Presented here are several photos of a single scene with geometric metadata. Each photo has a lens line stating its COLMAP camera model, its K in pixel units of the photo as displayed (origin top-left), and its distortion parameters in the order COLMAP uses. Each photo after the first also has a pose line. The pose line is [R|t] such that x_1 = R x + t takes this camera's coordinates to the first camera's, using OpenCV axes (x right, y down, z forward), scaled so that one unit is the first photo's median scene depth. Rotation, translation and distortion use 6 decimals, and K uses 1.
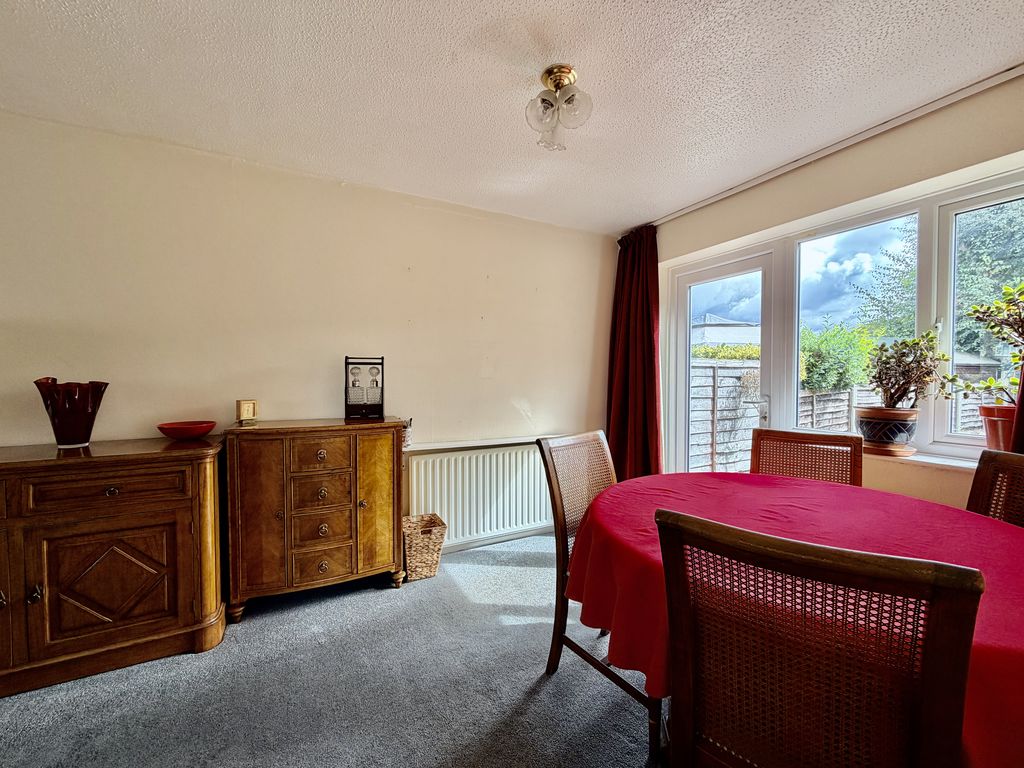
lens RADIAL K [[406.9, 0, 513.4], [0, 406.9, 386.0], [0, 0, 1]] dist [0.007875, -0.000805]
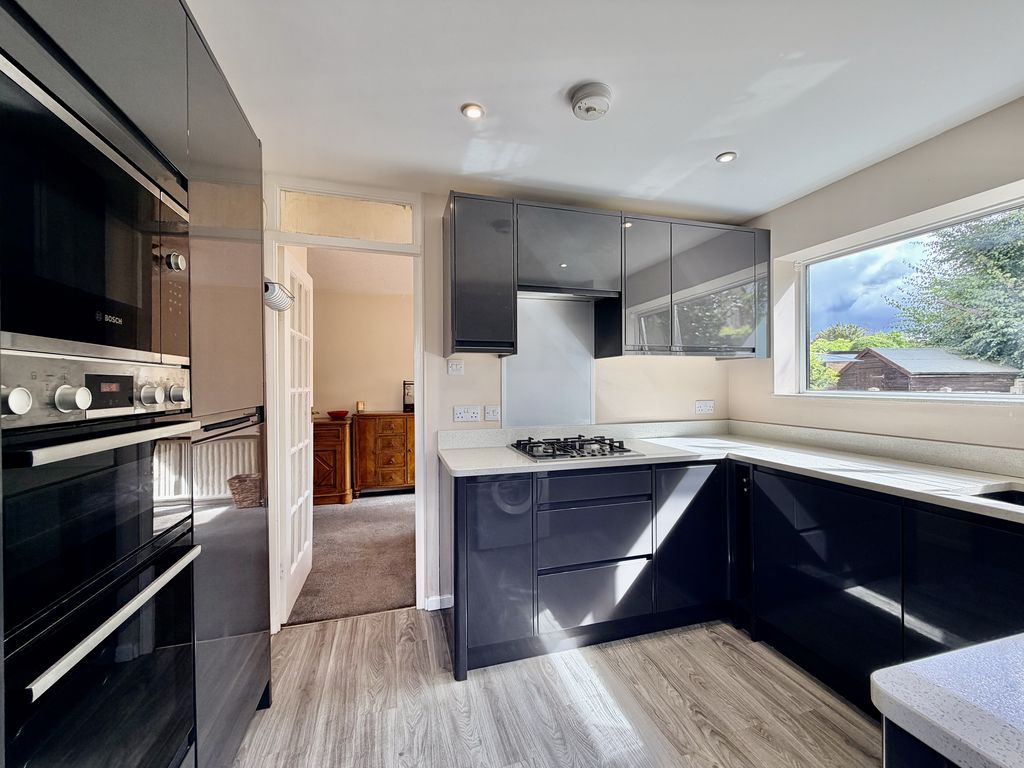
lens RADIAL K [[406.9, 0, 509.2], [0, 406.9, 386.3], [0, 0, 1]] dist [0.007875, -0.000805]
pose [[0.978014, -0.007136, -0.208415, 0.616886], [0.001471, 0.999626, -0.027324, 0.015057], [0.208532, 0.026416, 0.977659, -1.034233]]
